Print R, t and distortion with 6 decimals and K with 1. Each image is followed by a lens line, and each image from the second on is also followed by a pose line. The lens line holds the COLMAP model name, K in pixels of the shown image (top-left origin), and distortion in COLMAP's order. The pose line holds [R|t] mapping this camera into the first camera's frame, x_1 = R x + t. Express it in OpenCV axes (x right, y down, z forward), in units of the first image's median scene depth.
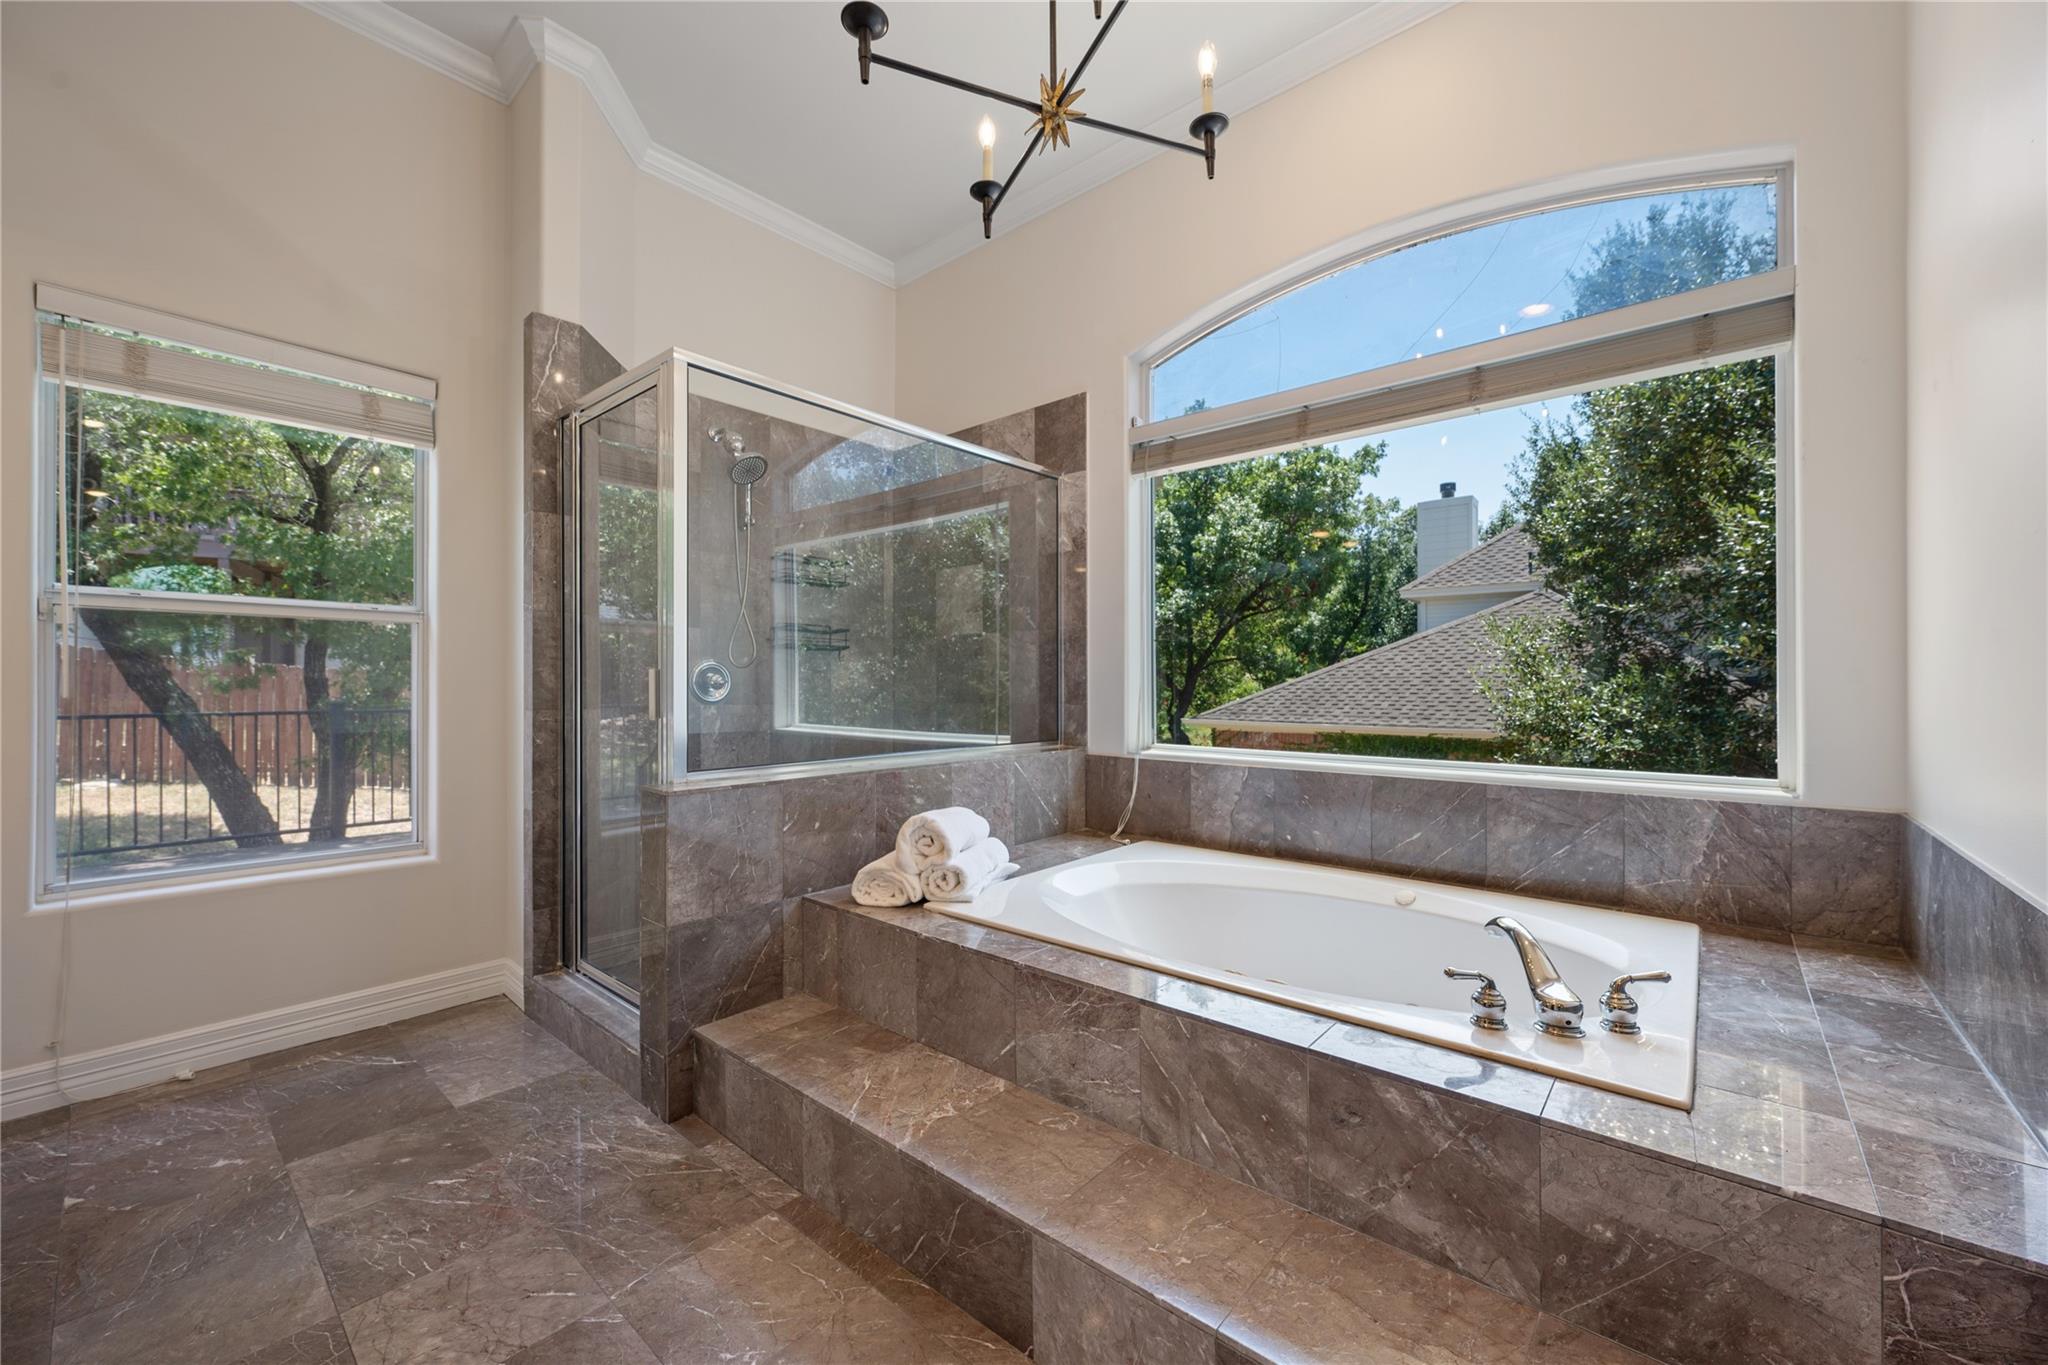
lens RADIAL K [[798.9, 0, 1031.1], [0, 798.9, 685.1], [0, 0, 1]] dist [0.000807, -0.001019]
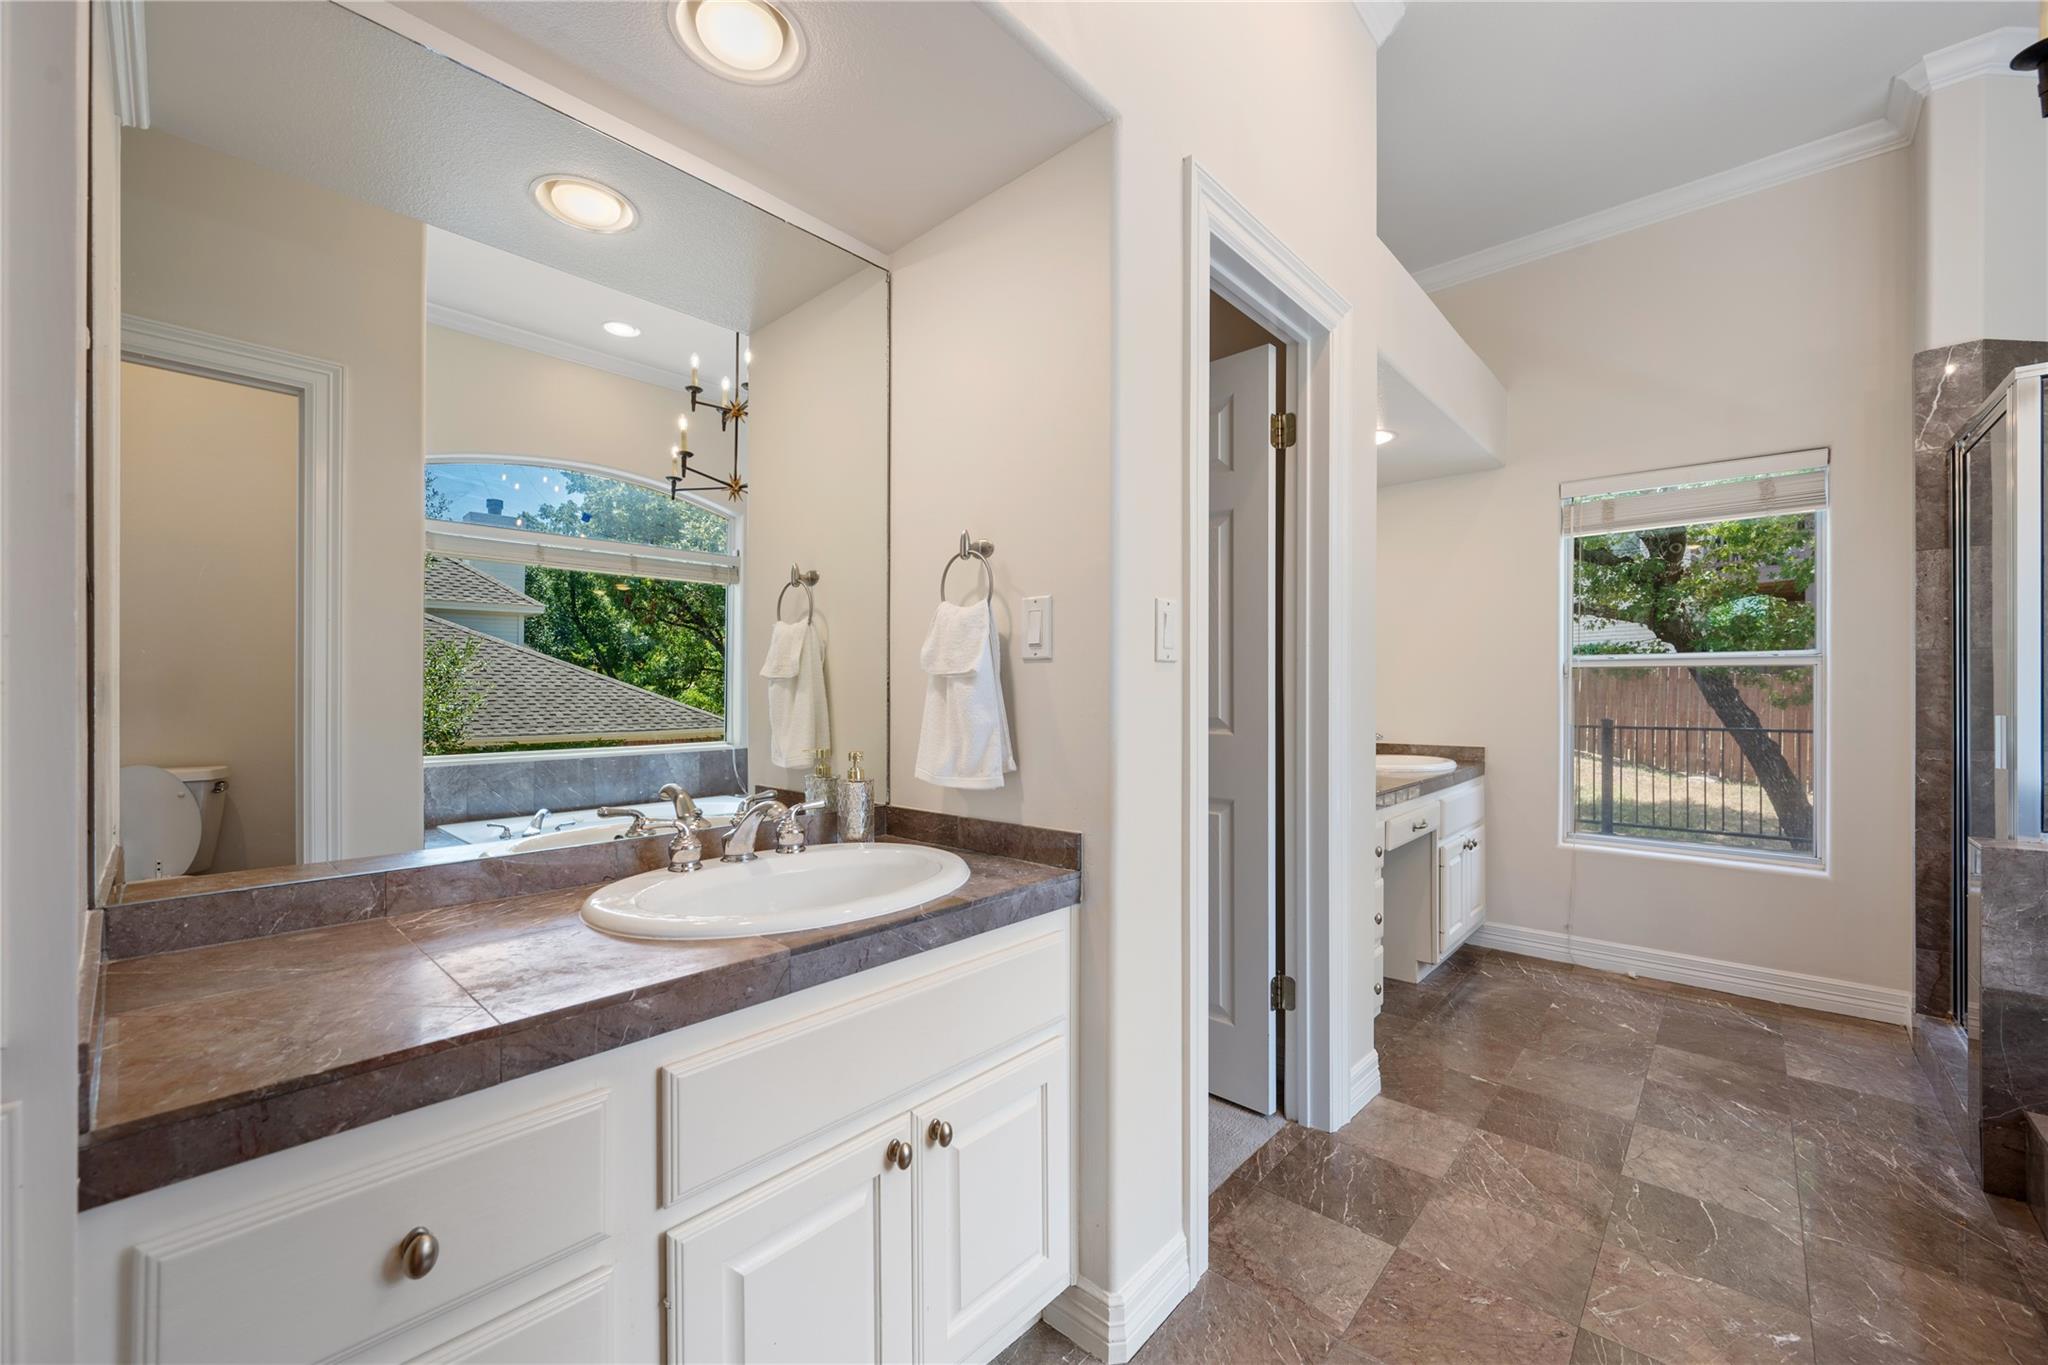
lens RADIAL K [[798.9, 0, 1025.7], [0, 798.9, 692.5], [0, 0, 1]] dist [0.000807, -0.001019]
pose [[-0.021875, -0.001261, -0.999760, 0.429049], [0.000265, 0.999999, -0.001267, -0.040732], [0.999761, -0.000293, -0.021874, -0.105609]]
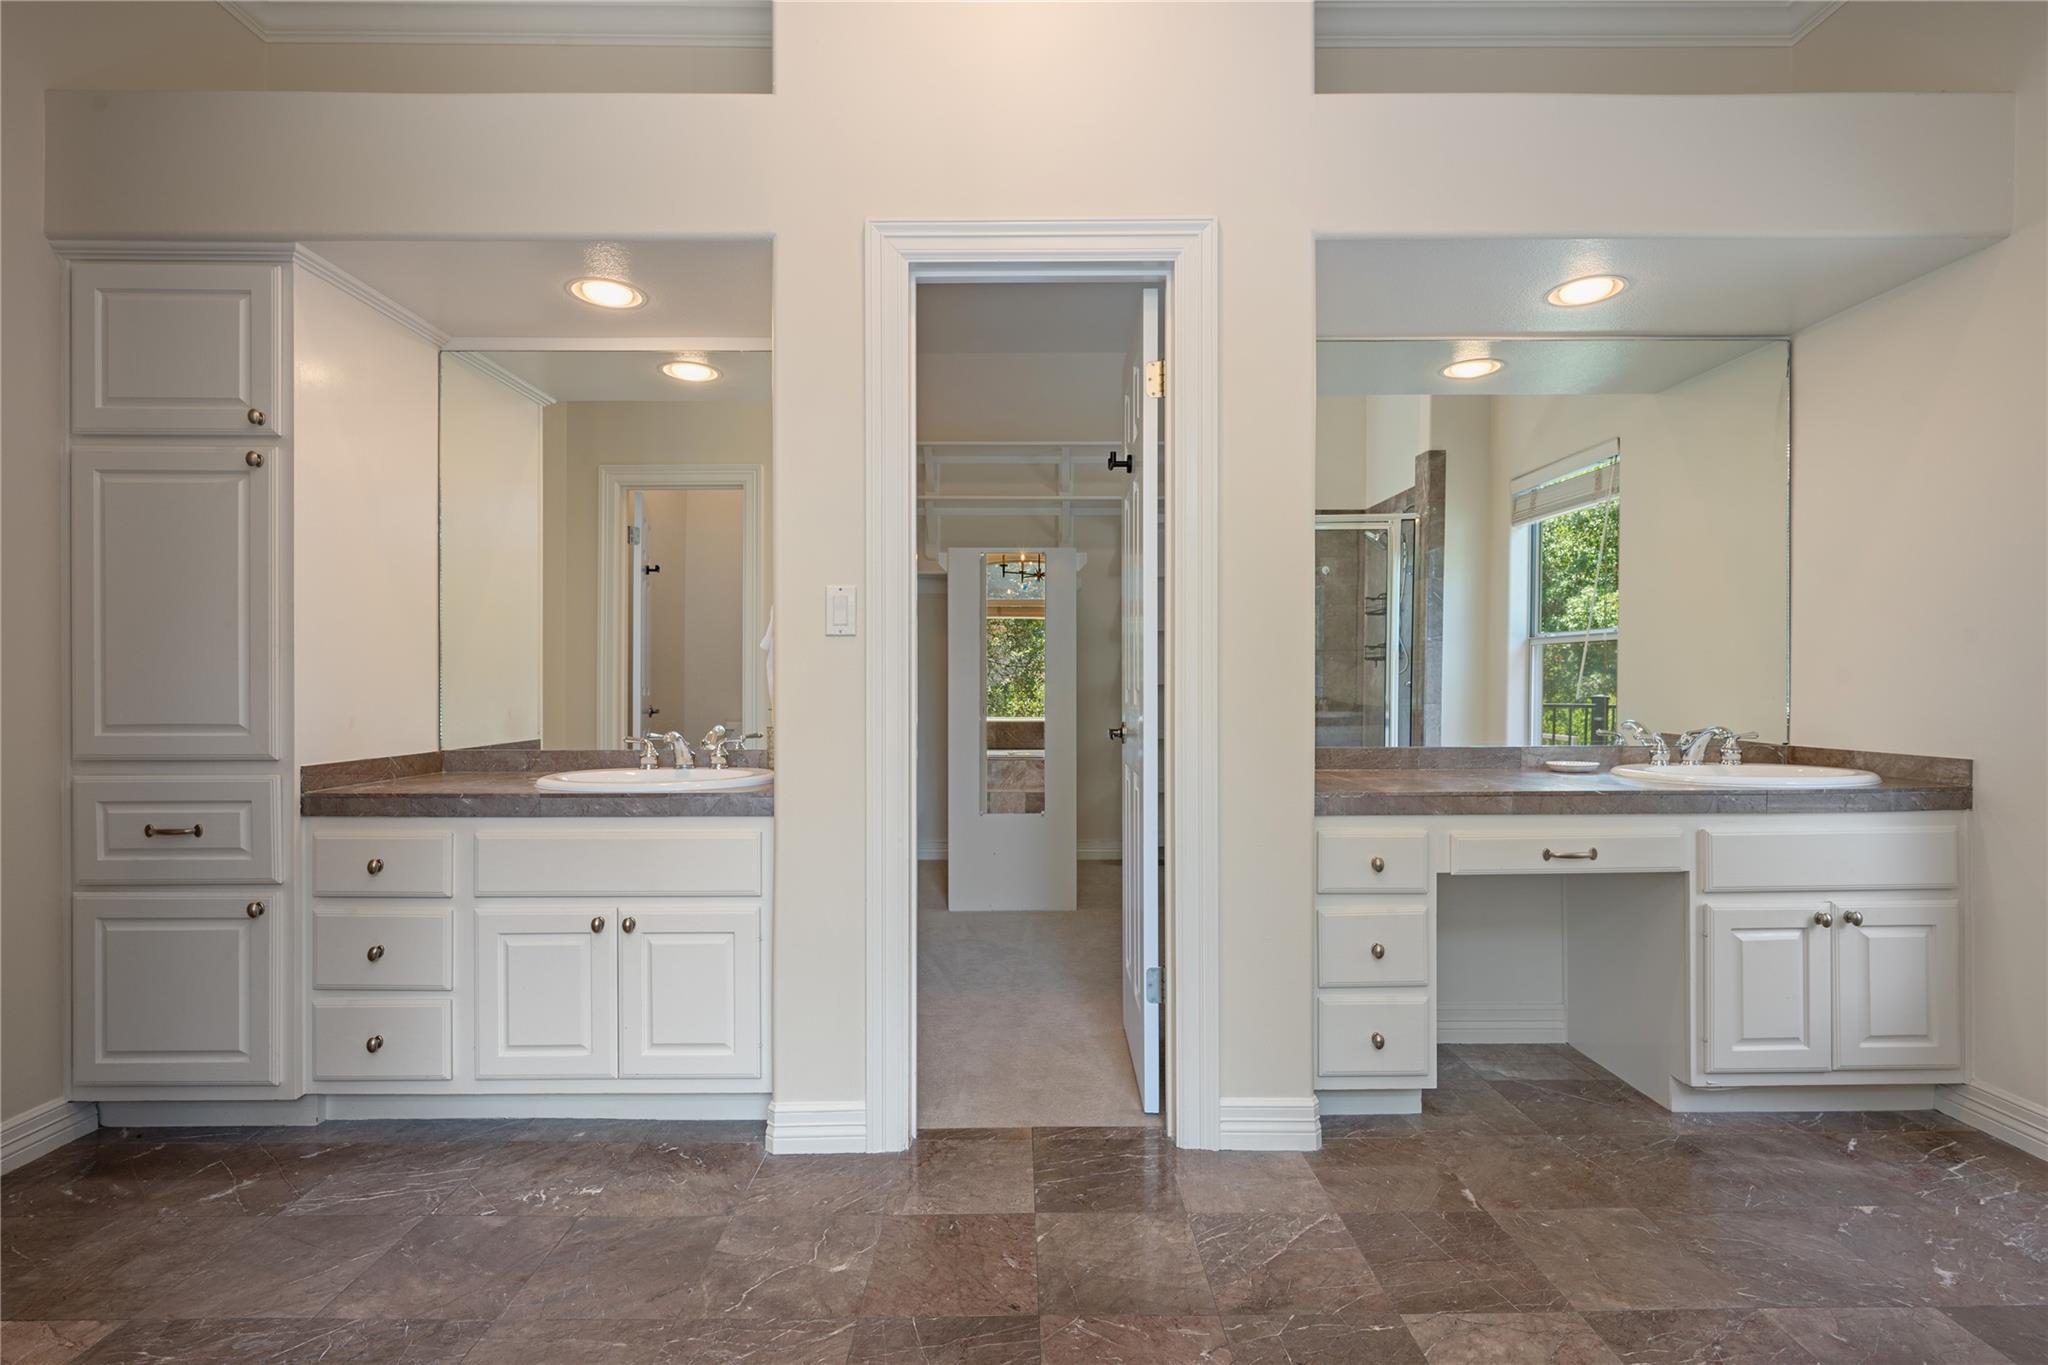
lens RADIAL K [[936.4, 0, 1031.5], [0, 936.4, 679.0], [0, 0, 1]] dist [-0.002062, 0.000570]
pose [[-0.750680, 0.000242, -0.660666, 0.267090], [0.001868, 0.999997, -0.001756, -0.021667], [0.660663, -0.002552, -0.750678, 0.811939]]
